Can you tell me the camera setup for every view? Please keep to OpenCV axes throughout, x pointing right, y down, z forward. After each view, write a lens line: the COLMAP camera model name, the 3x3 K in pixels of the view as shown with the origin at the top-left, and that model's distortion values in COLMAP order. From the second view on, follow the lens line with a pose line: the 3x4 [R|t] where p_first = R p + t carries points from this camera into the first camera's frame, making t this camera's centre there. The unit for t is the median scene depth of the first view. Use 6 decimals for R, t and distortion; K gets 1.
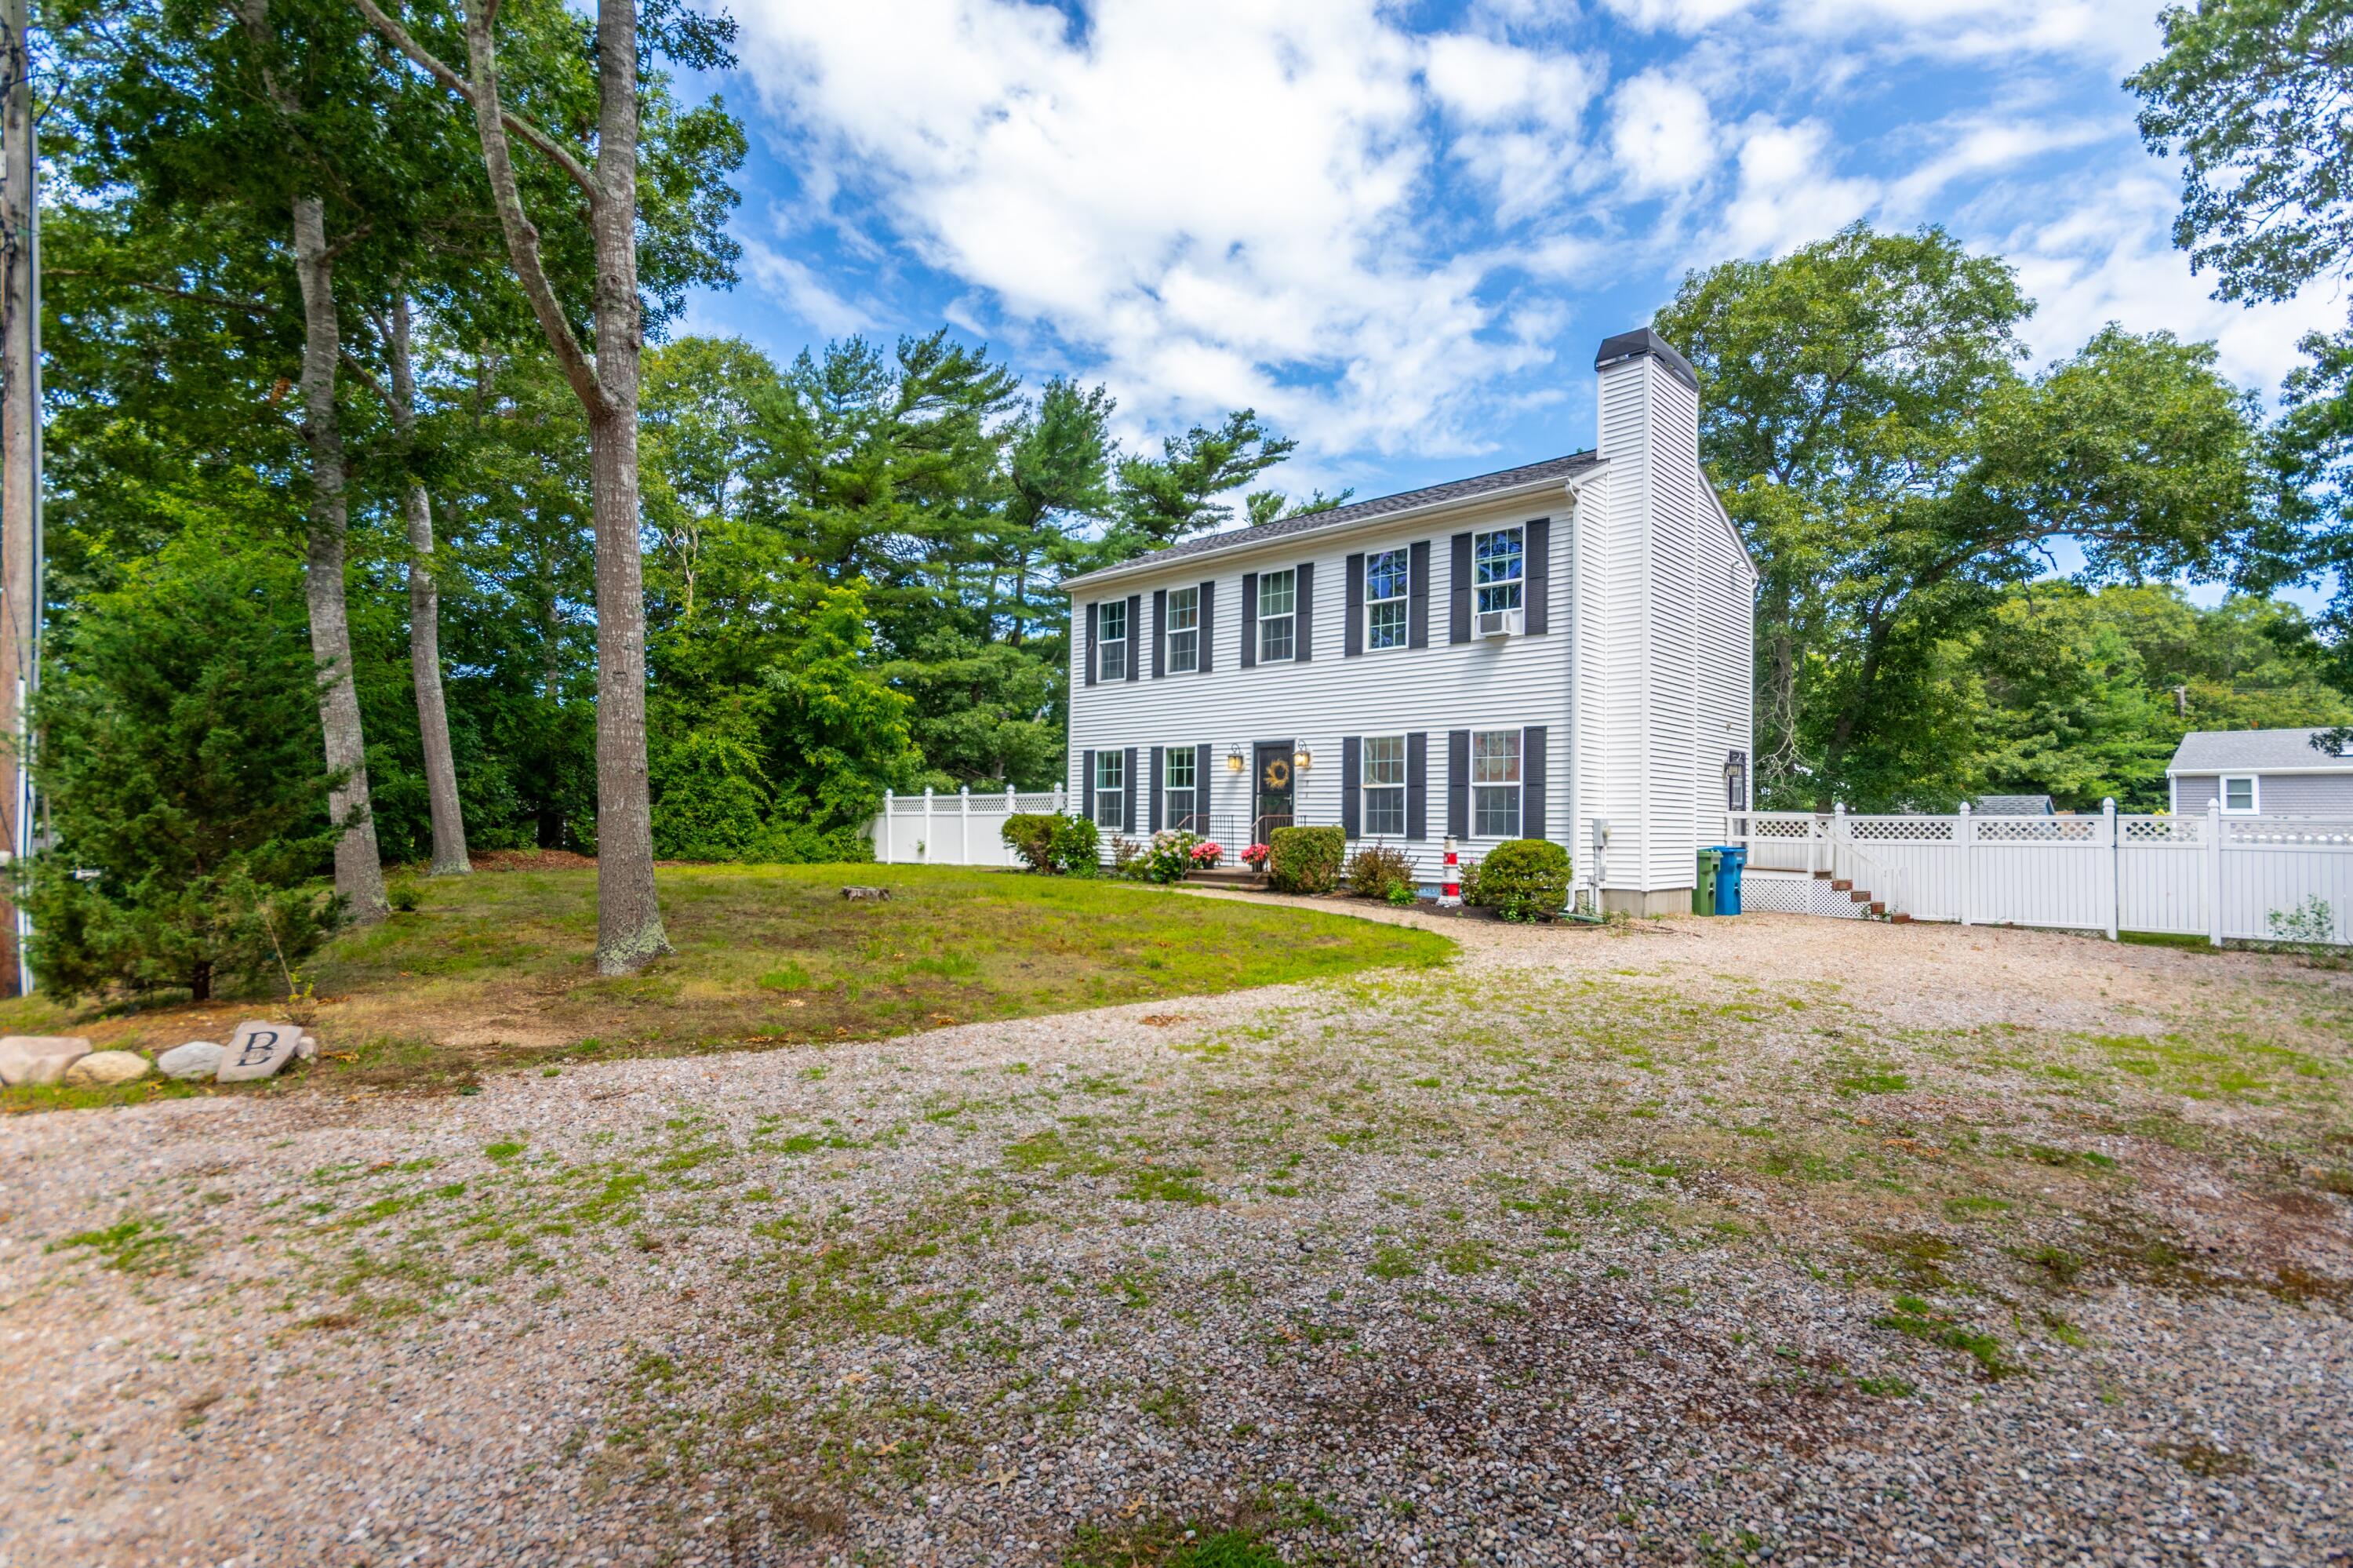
lens RADIAL K [[1124.0, 0, 1187.0], [0, 1124.0, 798.0], [0, 0, 1]] dist [0.003433, -0.000406]
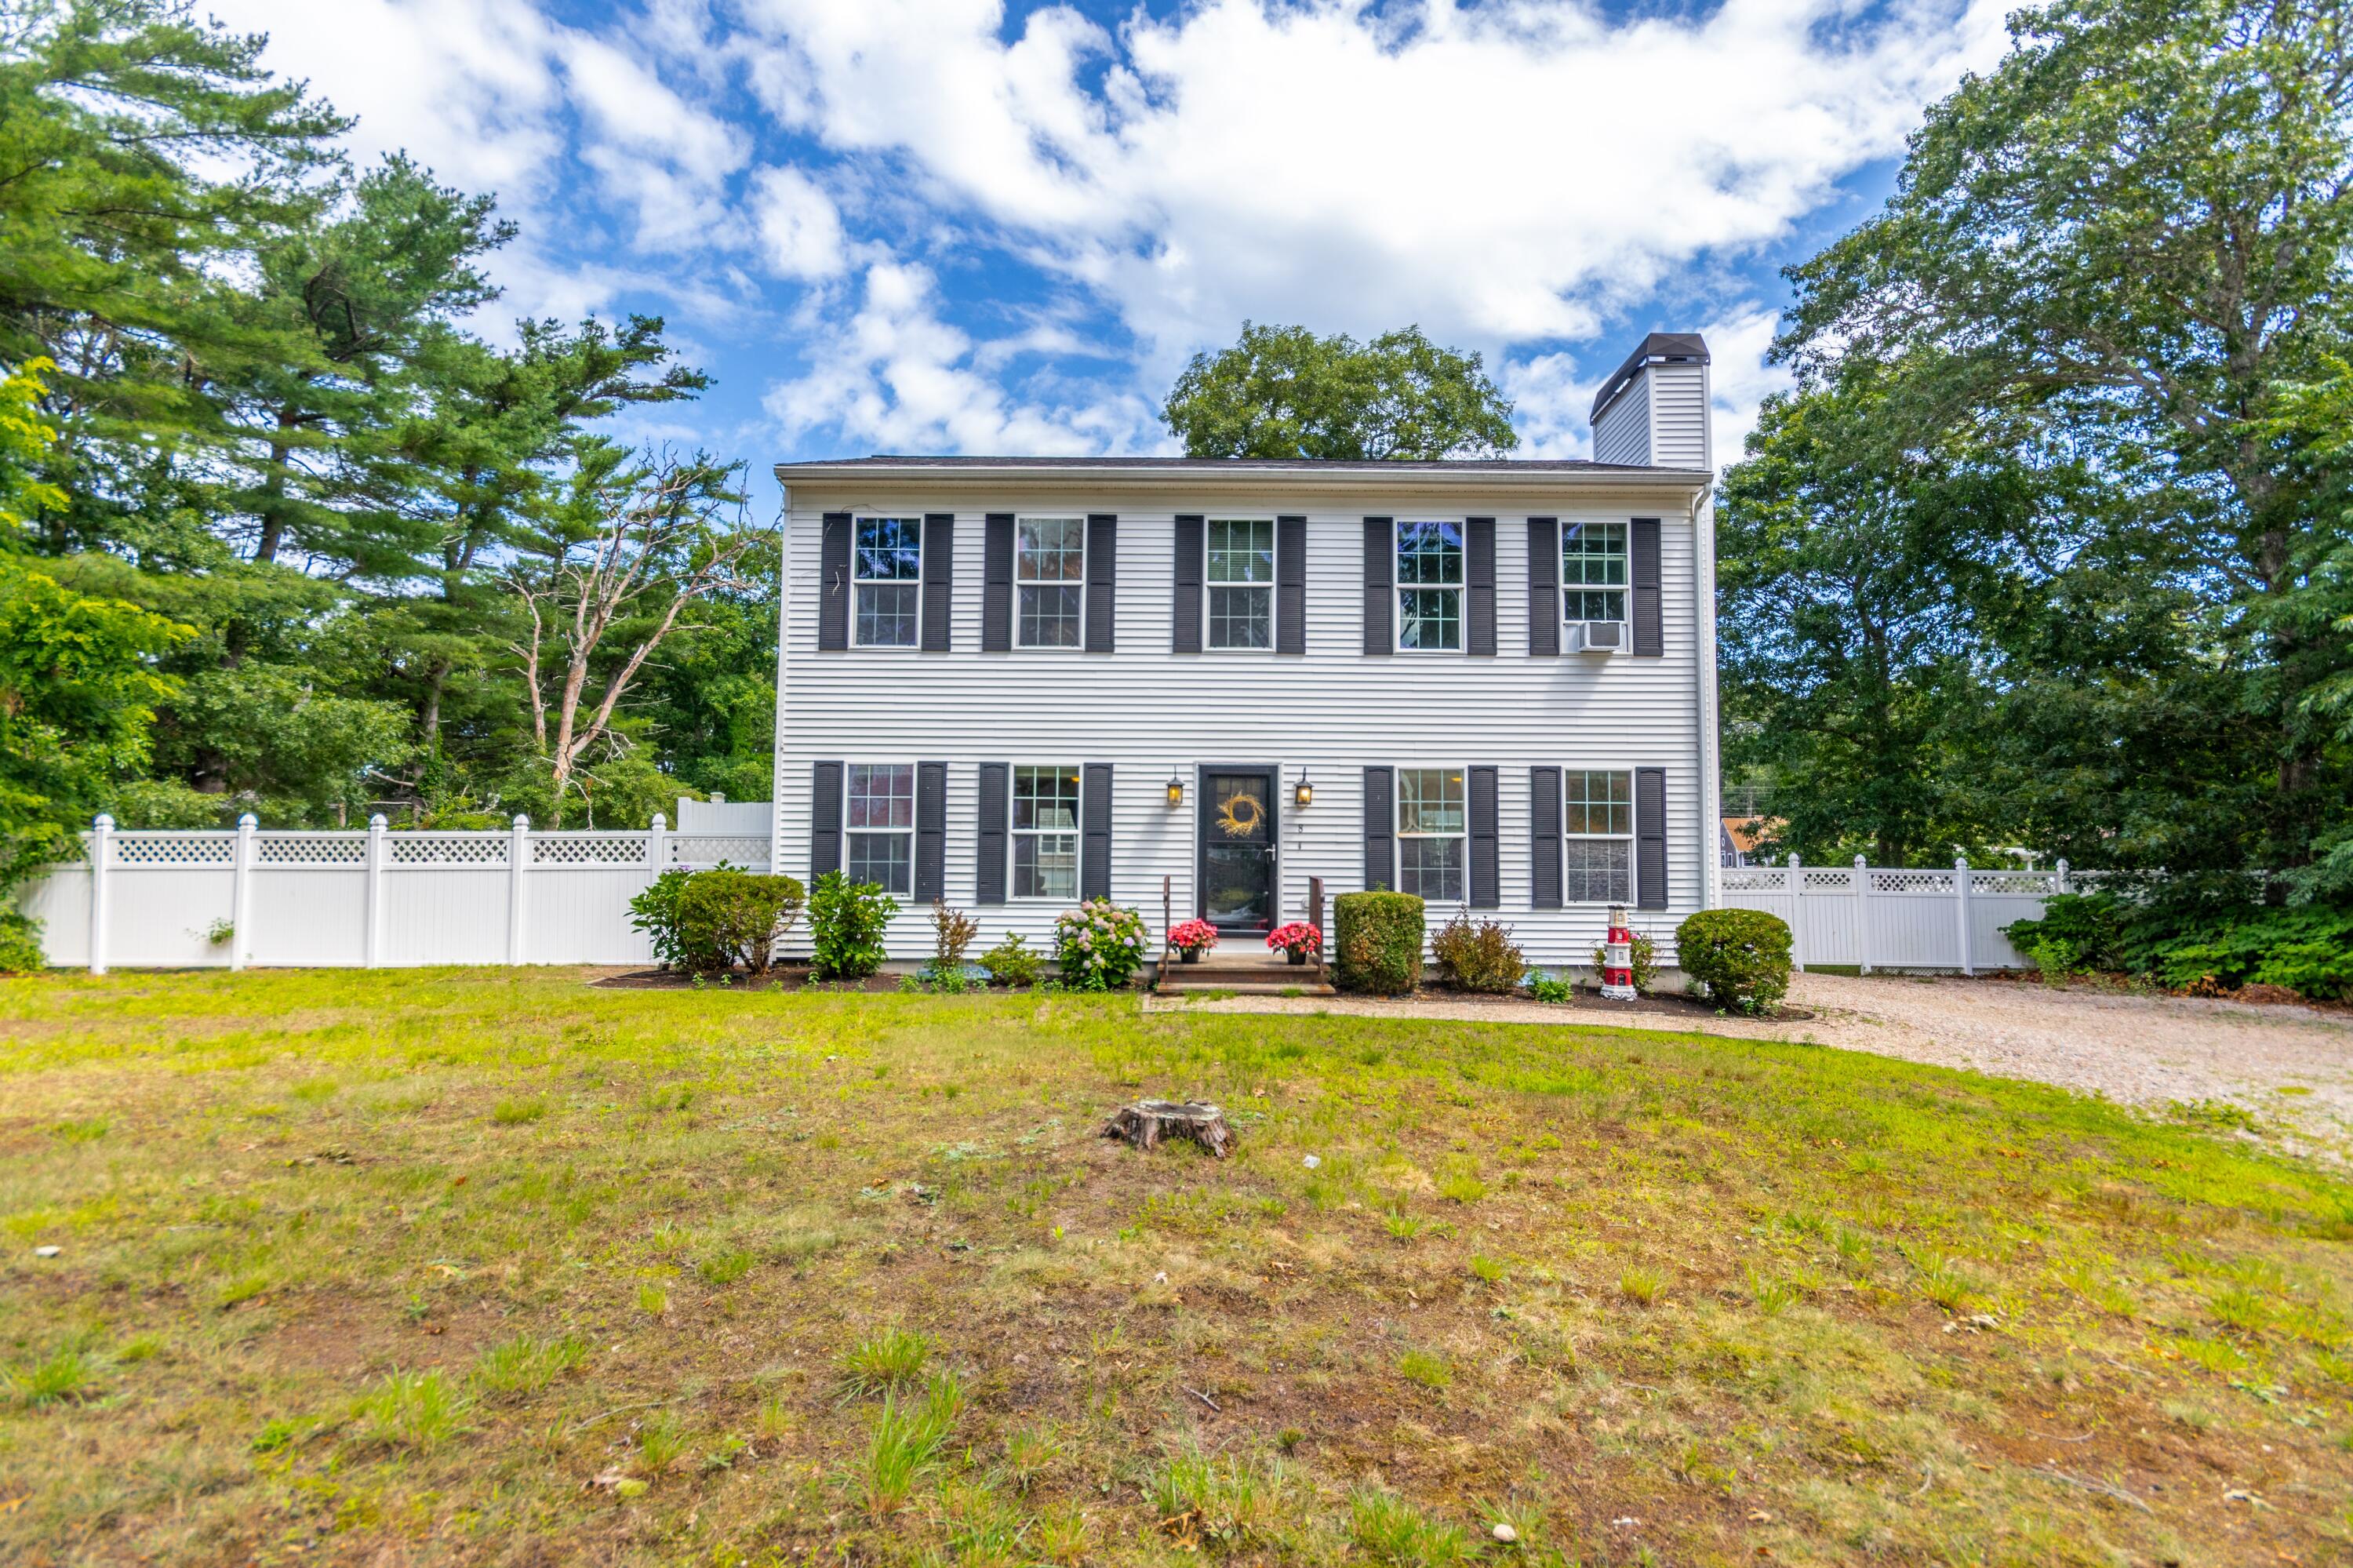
lens RADIAL K [[1124.0, 0, 1160.7], [0, 1124.0, 780.2], [0, 0, 1]] dist [0.003433, -0.000406]
pose [[0.734472, 0.060938, 0.675897, -0.354068], [-0.015901, 0.997232, -0.072631, 0.007384], [-0.678452, 0.042599, 0.733409, 0.456554]]
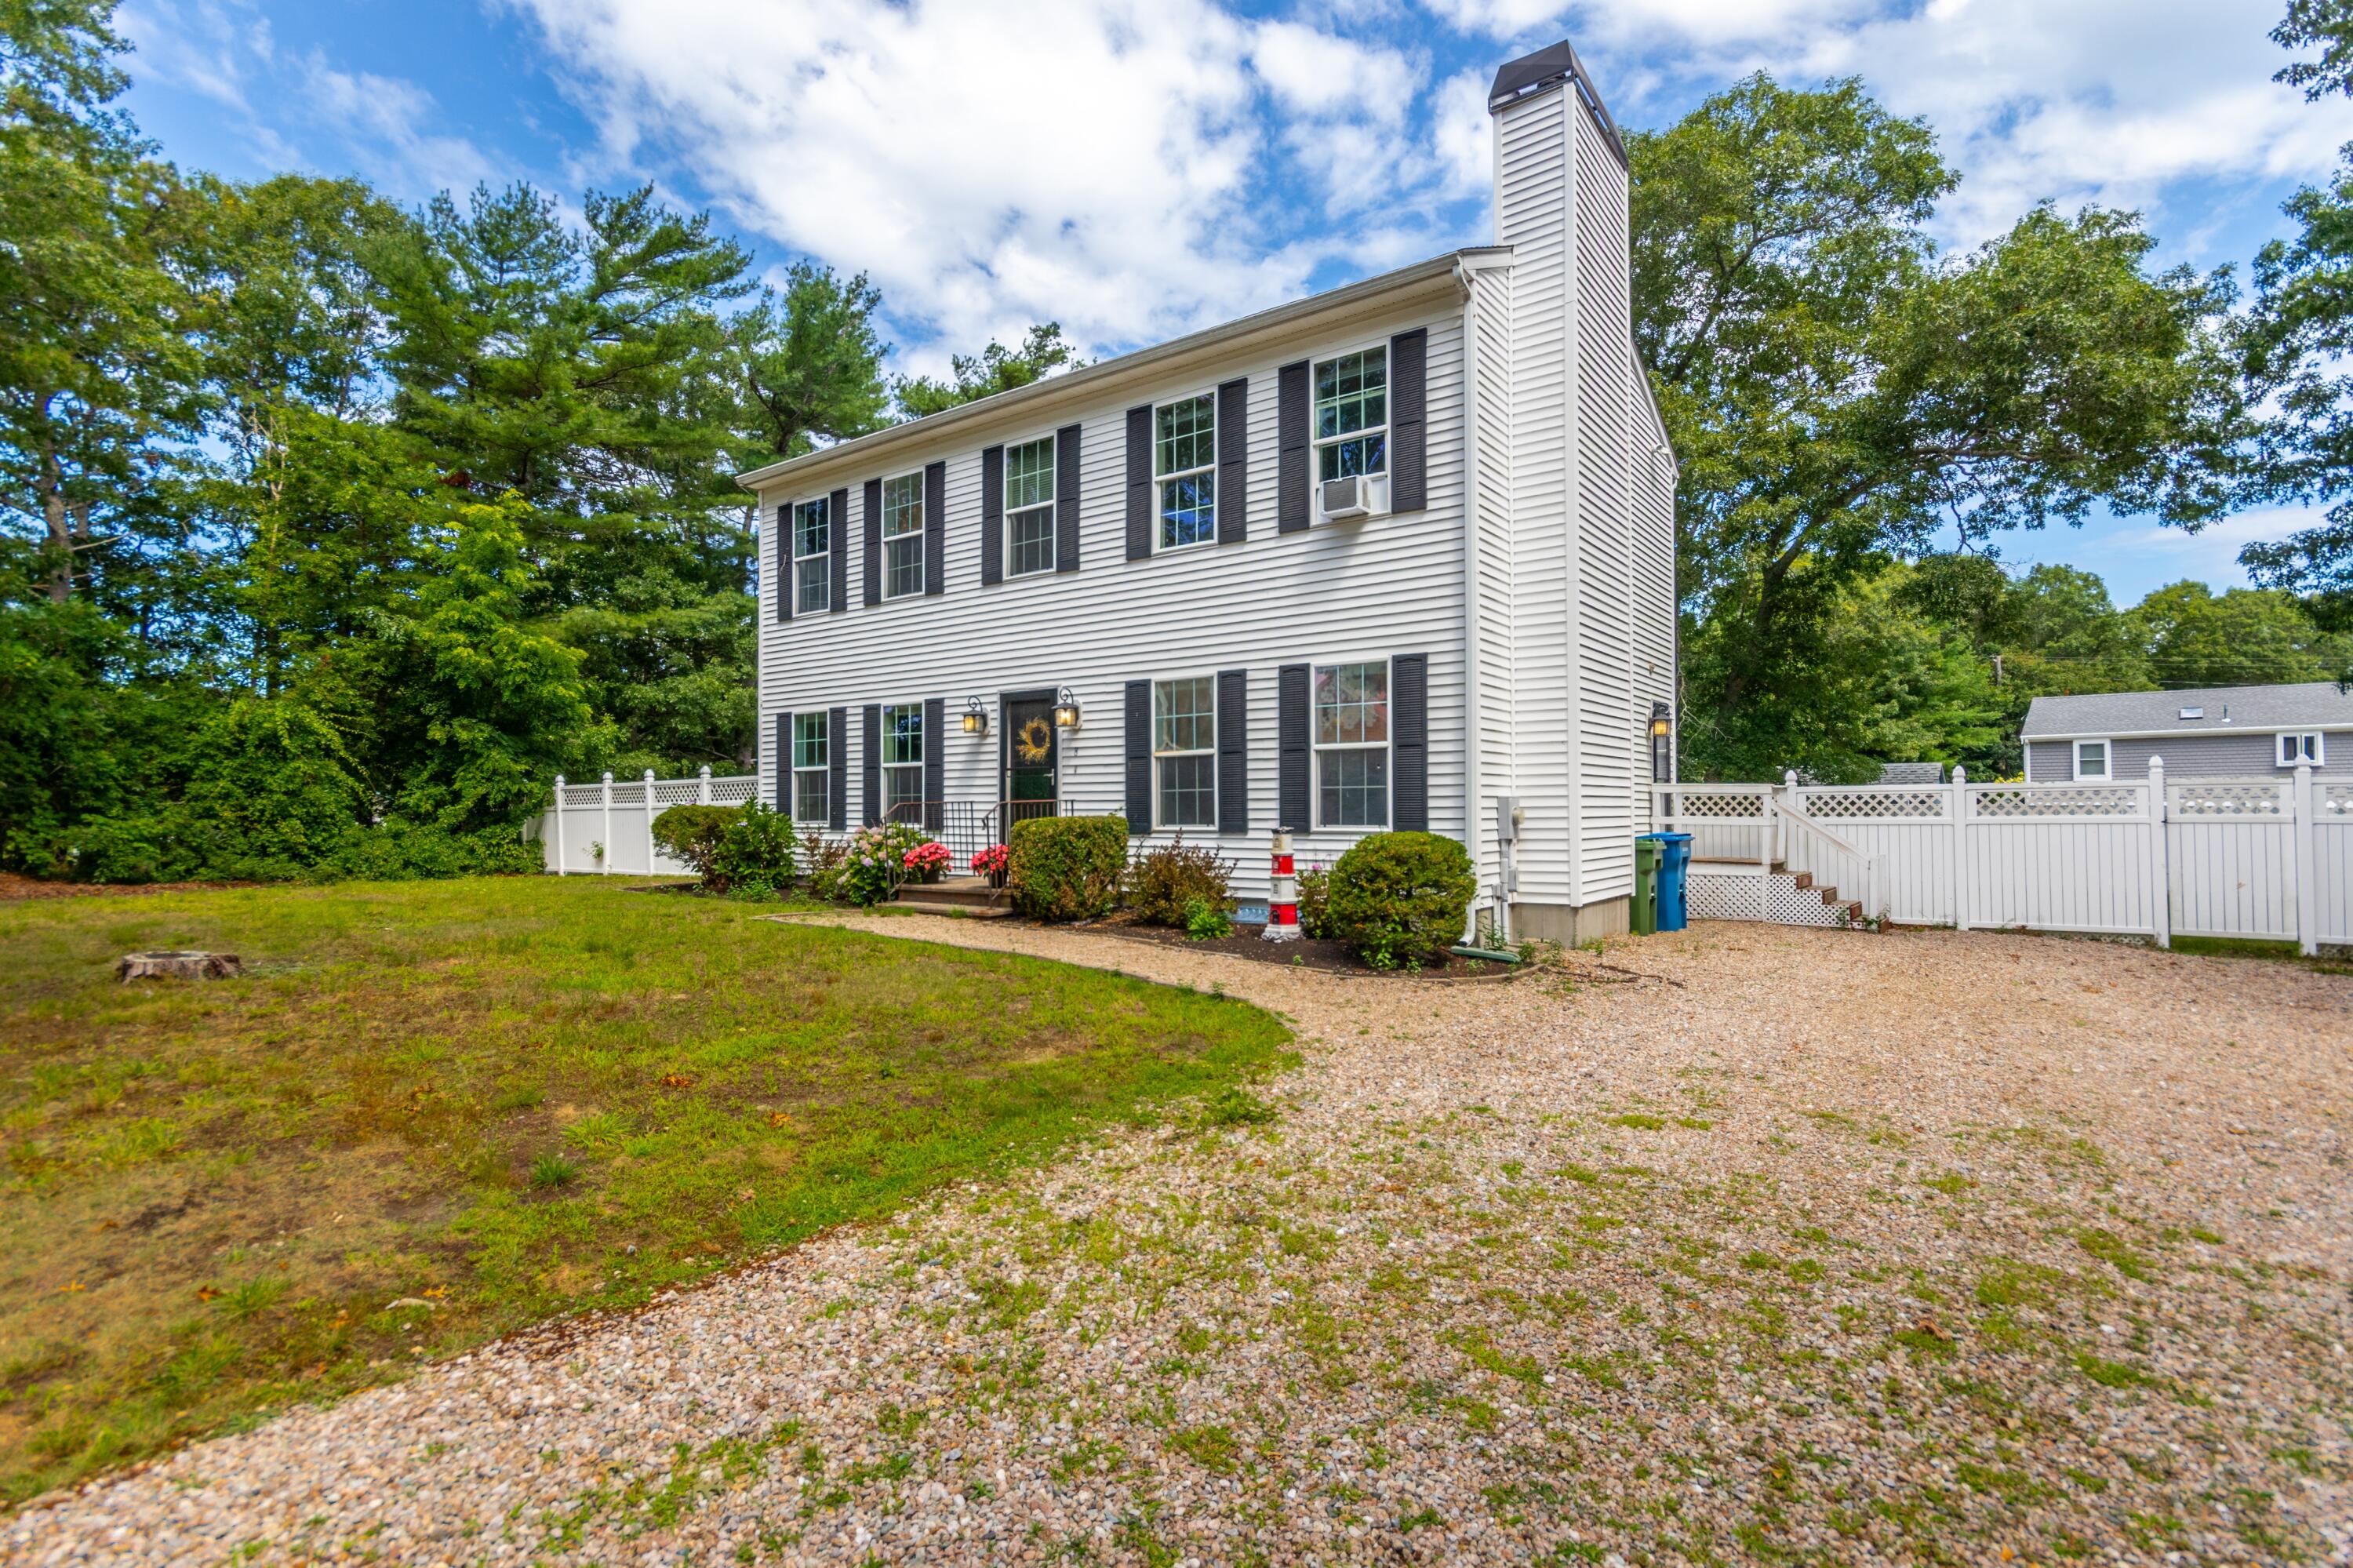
lens RADIAL K [[1124.0, 0, 1173.1], [0, 1124.0, 788.2], [0, 0, 1]] dist [0.003433, -0.000406]
pose [[0.992023, -0.016878, 0.124918, 0.066534], [0.016346, 0.999852, 0.005276, 0.005031], [-0.124989, -0.003192, 0.992153, 0.269045]]
